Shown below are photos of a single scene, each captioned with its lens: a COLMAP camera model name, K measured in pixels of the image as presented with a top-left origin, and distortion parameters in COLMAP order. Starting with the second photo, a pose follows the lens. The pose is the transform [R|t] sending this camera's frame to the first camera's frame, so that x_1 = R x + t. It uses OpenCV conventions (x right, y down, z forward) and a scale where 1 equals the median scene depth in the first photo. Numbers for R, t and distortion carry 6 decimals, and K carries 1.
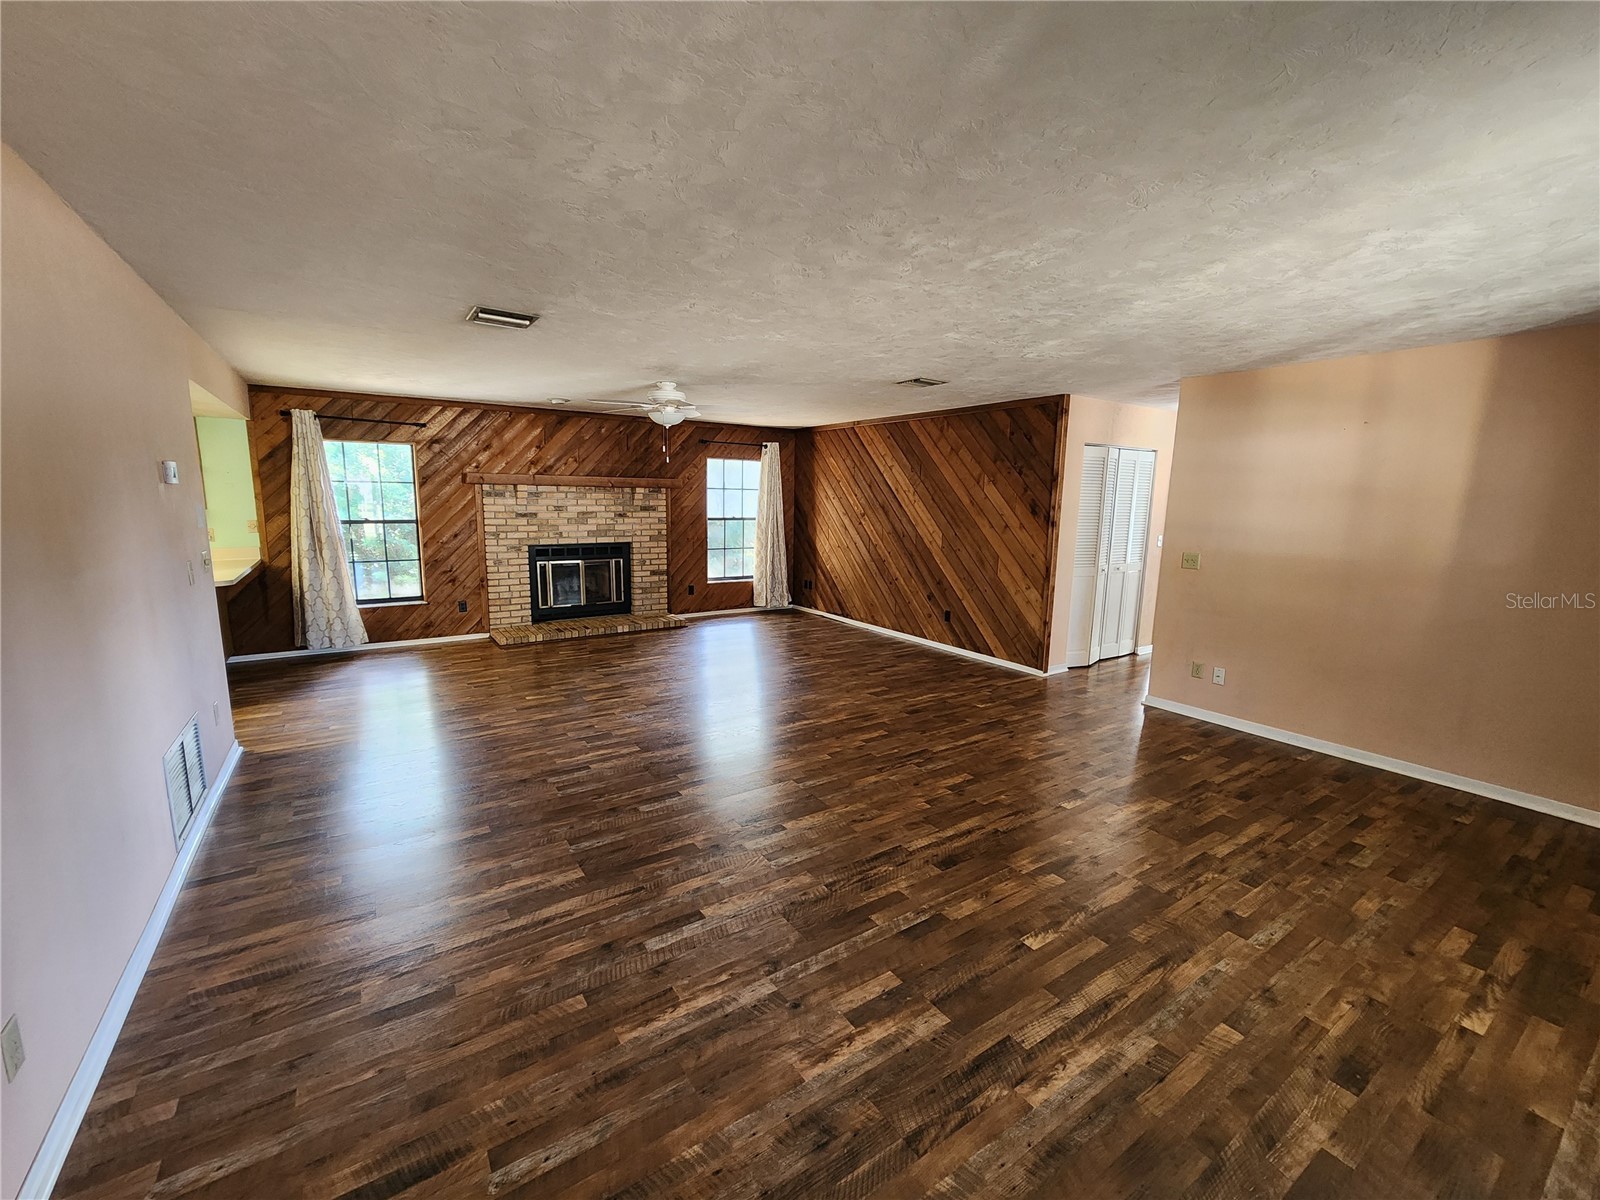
lens RADIAL K [[654.1, 0, 797.5], [0, 654.1, 601.2], [0, 0, 1]] dist [0.000563, 0.000169]
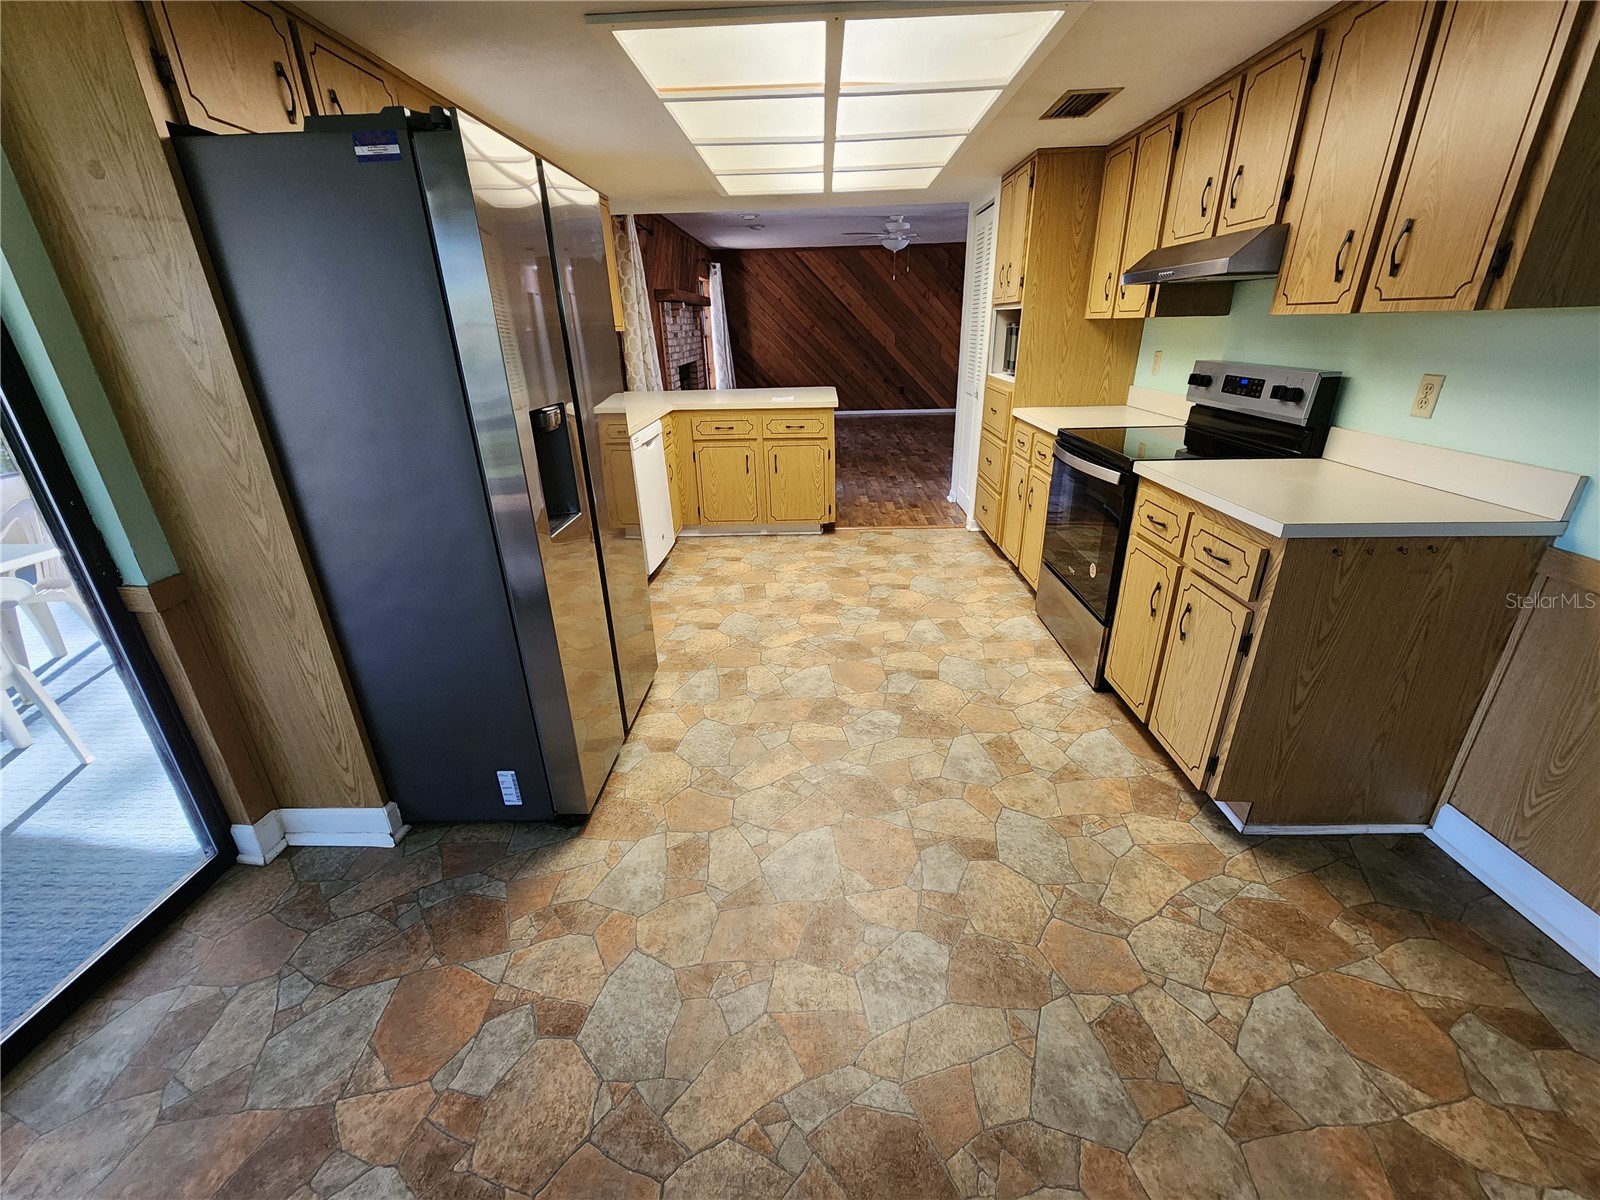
lens RADIAL K [[654.1, 0, 786.5], [0, 654.1, 602.0], [0, 0, 1]] dist [0.000563, 0.000169]
pose [[0.593390, -0.341664, 0.728803, -1.258112], [0.167210, 0.938013, 0.303600, -0.024054], [-0.787356, -0.058290, 0.613737, 0.240424]]
